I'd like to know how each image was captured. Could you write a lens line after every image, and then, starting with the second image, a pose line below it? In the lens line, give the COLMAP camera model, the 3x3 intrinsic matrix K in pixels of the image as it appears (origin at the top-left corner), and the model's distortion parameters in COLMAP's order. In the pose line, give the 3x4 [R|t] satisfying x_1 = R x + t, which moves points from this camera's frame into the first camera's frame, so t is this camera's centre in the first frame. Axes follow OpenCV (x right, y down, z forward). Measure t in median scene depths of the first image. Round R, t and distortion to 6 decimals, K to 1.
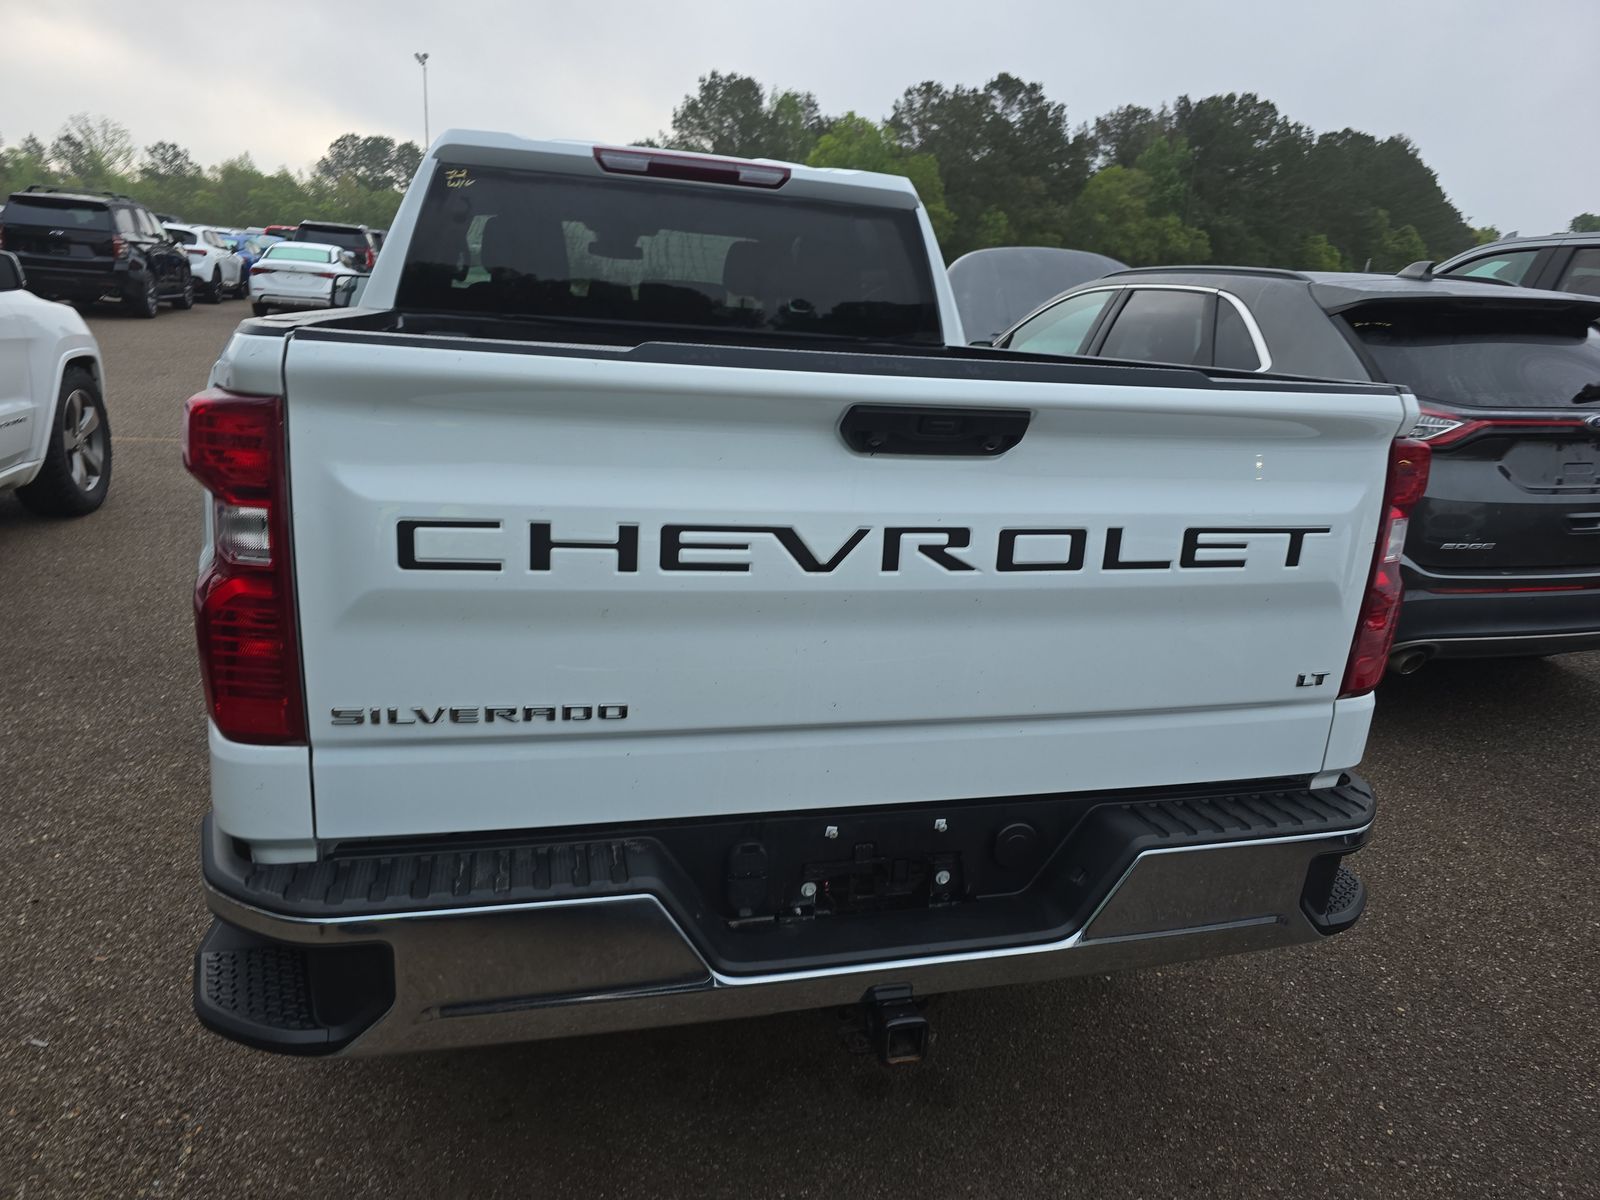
lens RADIAL K [[1074.5, 0, 804.4], [0, 1074.5, 596.4], [0, 0, 1]] dist [0.048161, -0.039203]
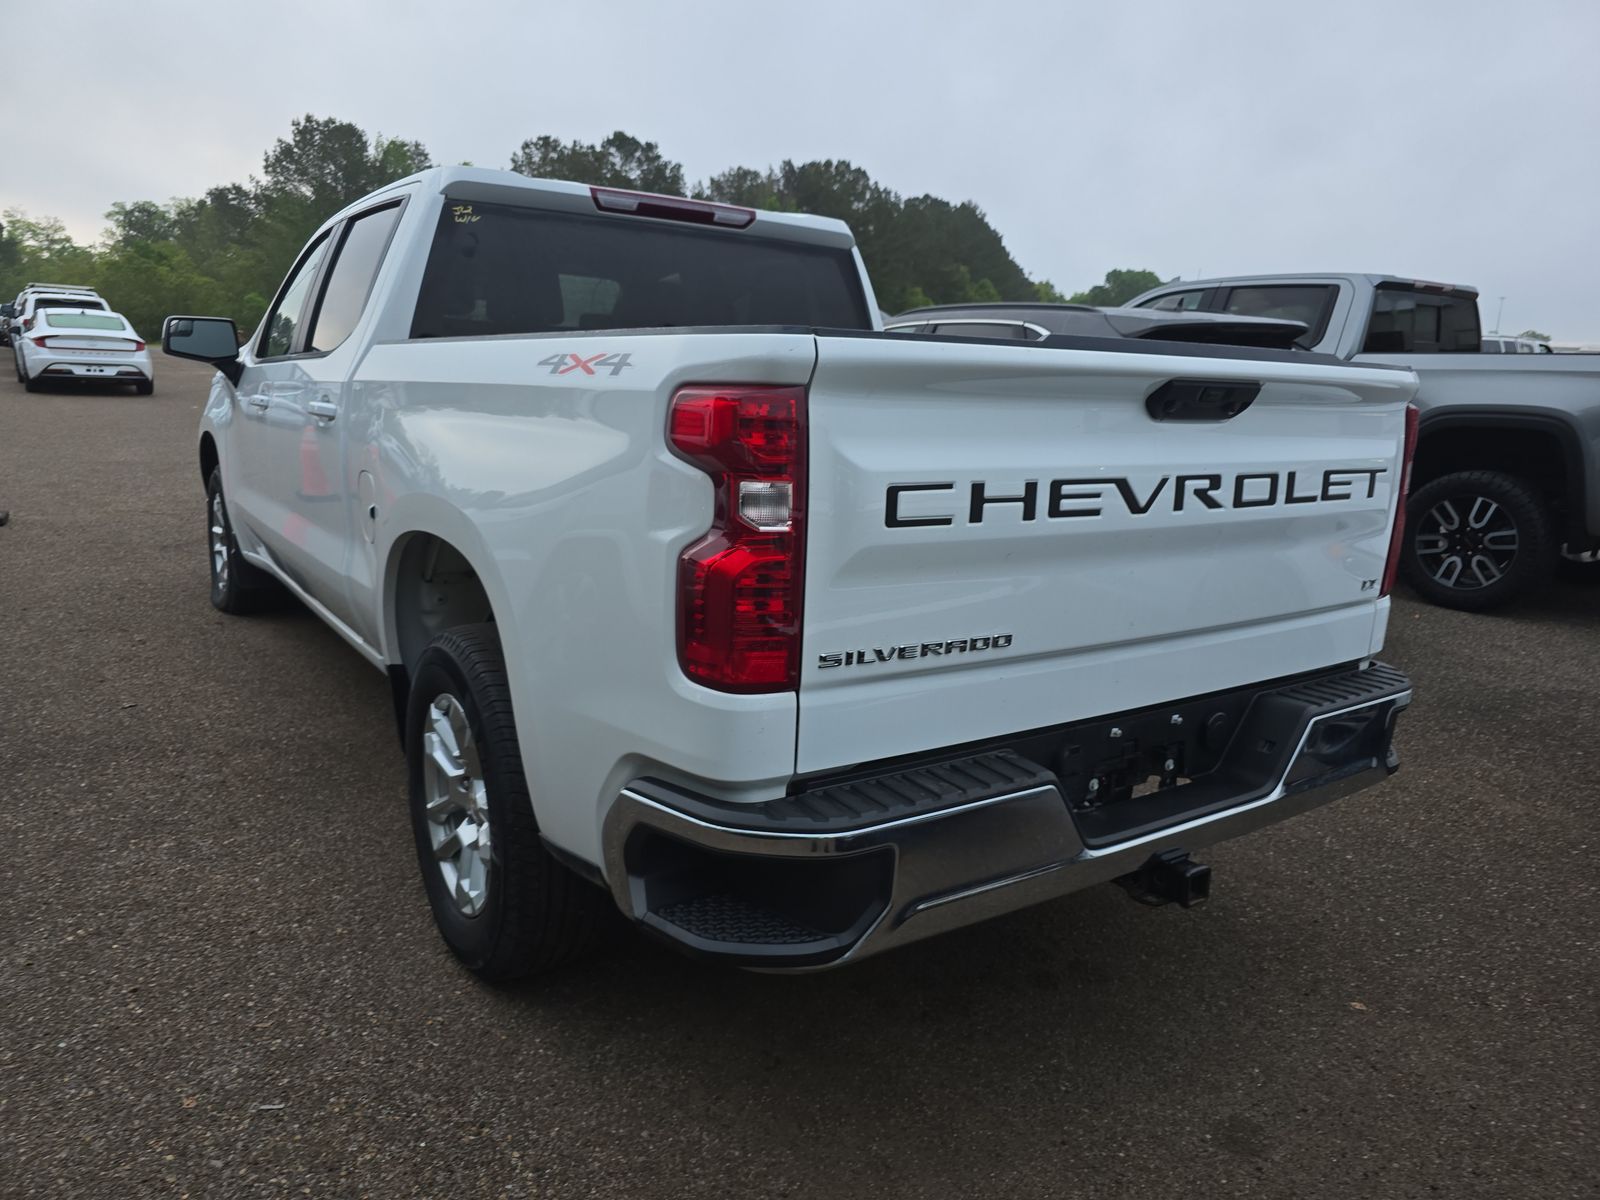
lens RADIAL K [[1074.5, 0, 801.9], [0, 1074.5, 597.2], [0, 0, 1]] dist [0.048161, -0.039203]
pose [[0.947695, -0.092129, 0.305592, -0.596884], [0.105267, 0.994084, -0.026757, 0.052912], [-0.301319, 0.057527, 0.951787, -0.070489]]
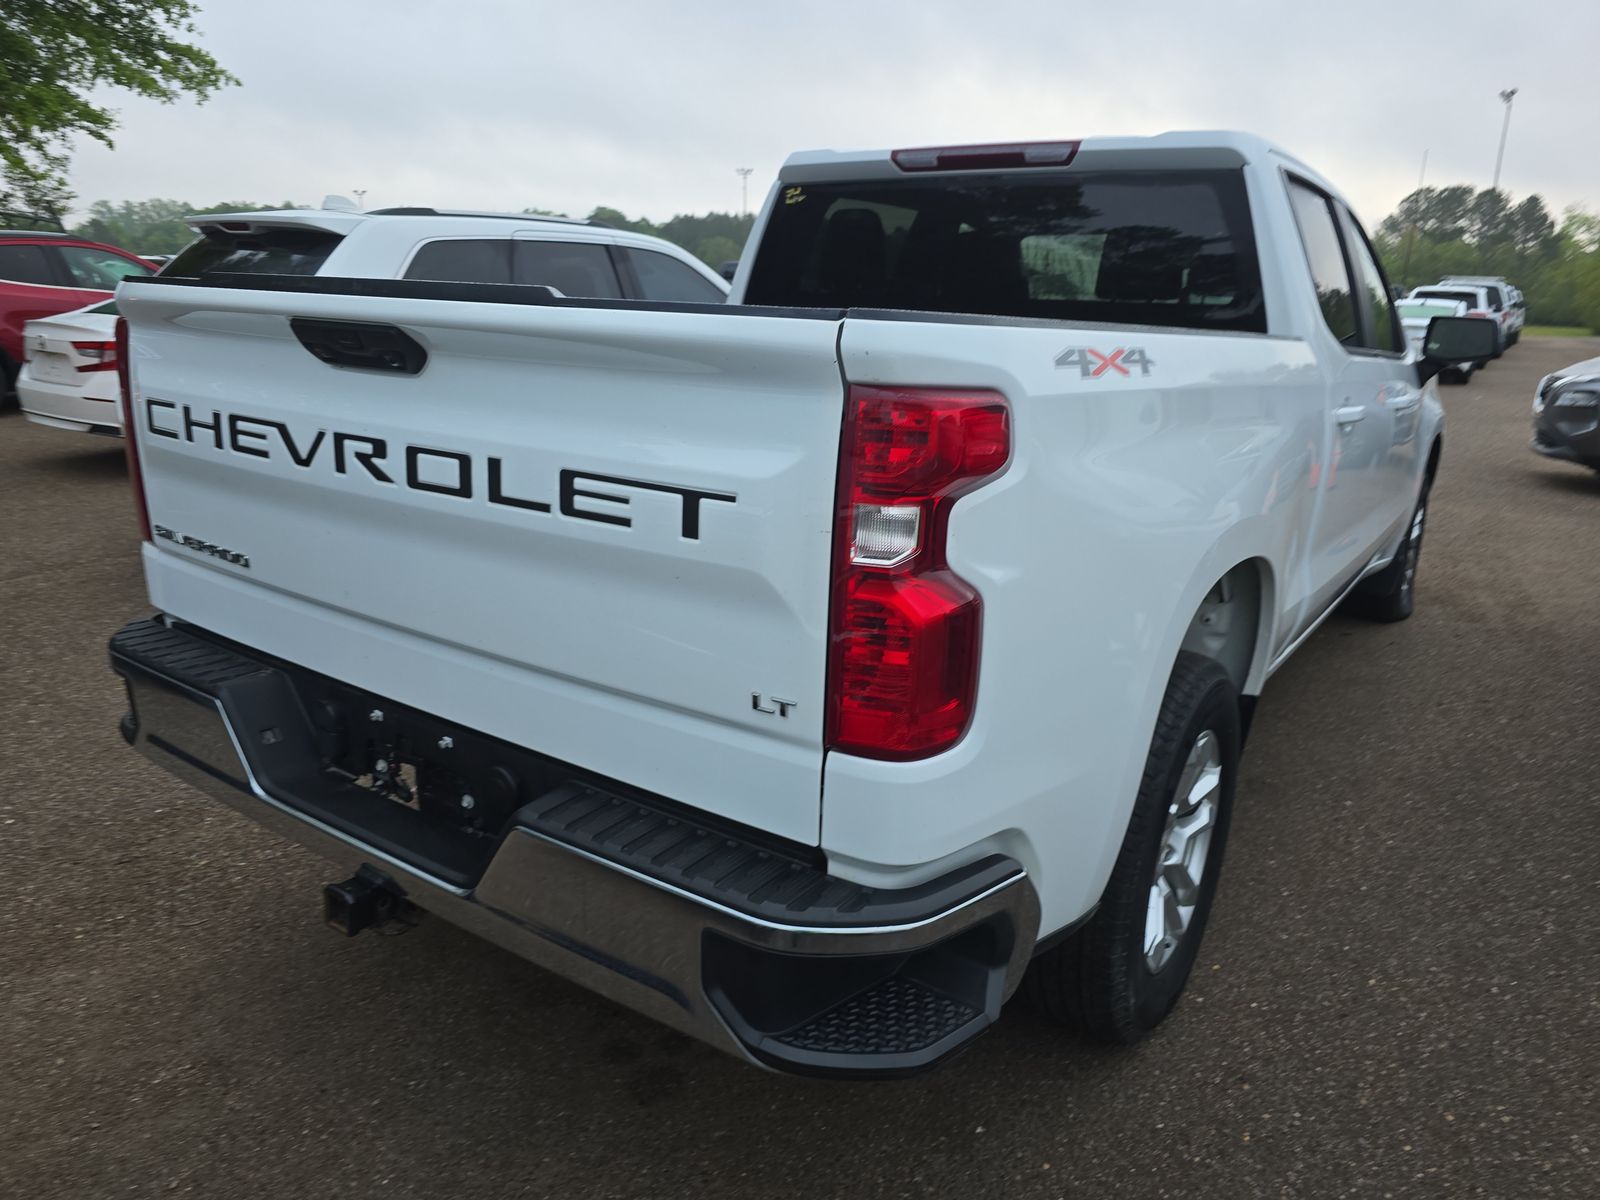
lens RADIAL K [[1074.5, 0, 801.9], [0, 1074.5, 608.4], [0, 0, 1]] dist [0.048161, -0.039203]
pose [[0.646971, 0.169759, -0.743378, 0.993973], [-0.200236, 0.978512, 0.049187, -0.029580], [0.735754, 0.117029, 0.667060, 0.491647]]
